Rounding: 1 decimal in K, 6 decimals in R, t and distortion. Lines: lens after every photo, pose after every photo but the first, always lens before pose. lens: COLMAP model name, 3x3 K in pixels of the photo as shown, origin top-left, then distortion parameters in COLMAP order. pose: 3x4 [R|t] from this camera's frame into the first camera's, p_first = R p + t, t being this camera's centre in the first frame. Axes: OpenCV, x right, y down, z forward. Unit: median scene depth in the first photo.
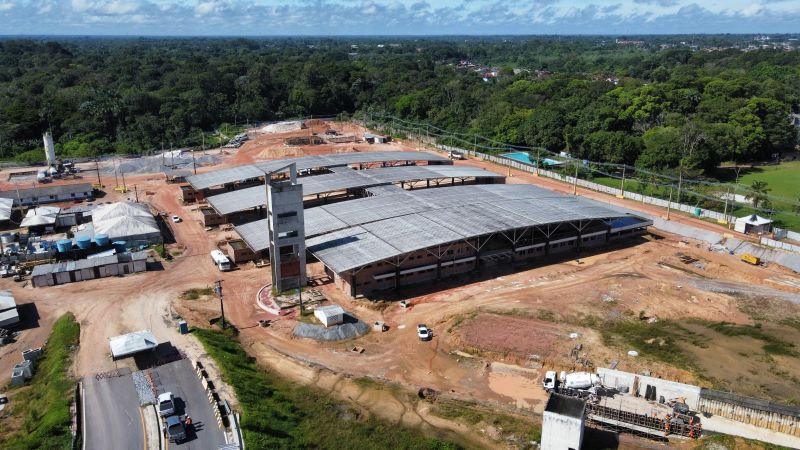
lens RADIAL K [[603.9, 0, 389.4], [0, 603.9, 224.7], [0, 0, 1]] dist [0.003752, -0.003167]
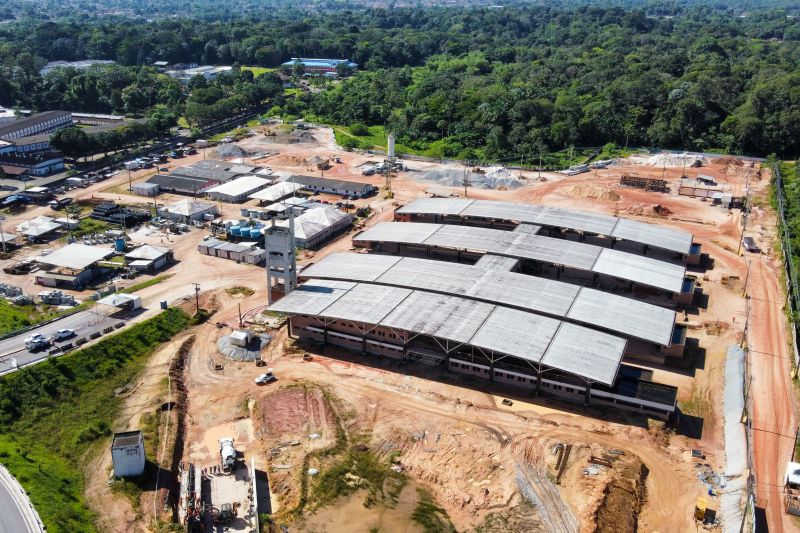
lens RADIAL K [[716.1, 0, 387.4], [0, 716.1, 265.1], [0, 0, 1]] dist [0.003221, -0.000337]
pose [[0.615524, 0.295472, -0.730635, 0.896642], [-0.247578, 0.952624, 0.176672, -0.263881], [0.748222, 0.072143, 0.659515, 0.176924]]
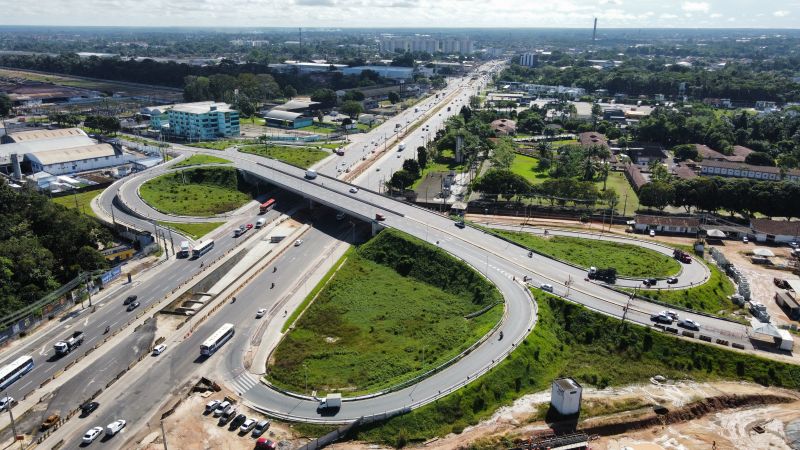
lens RADIAL K [[603.9, 0, 389.4], [0, 603.9, 224.7], [0, 0, 1]] dist [0.003752, -0.003167]
pose [[-0.751467, 0.206228, -0.626712, 0.864847], [-0.198091, 0.835545, 0.512470, -0.447159], [0.629331, 0.509250, -0.587032, 0.757840]]
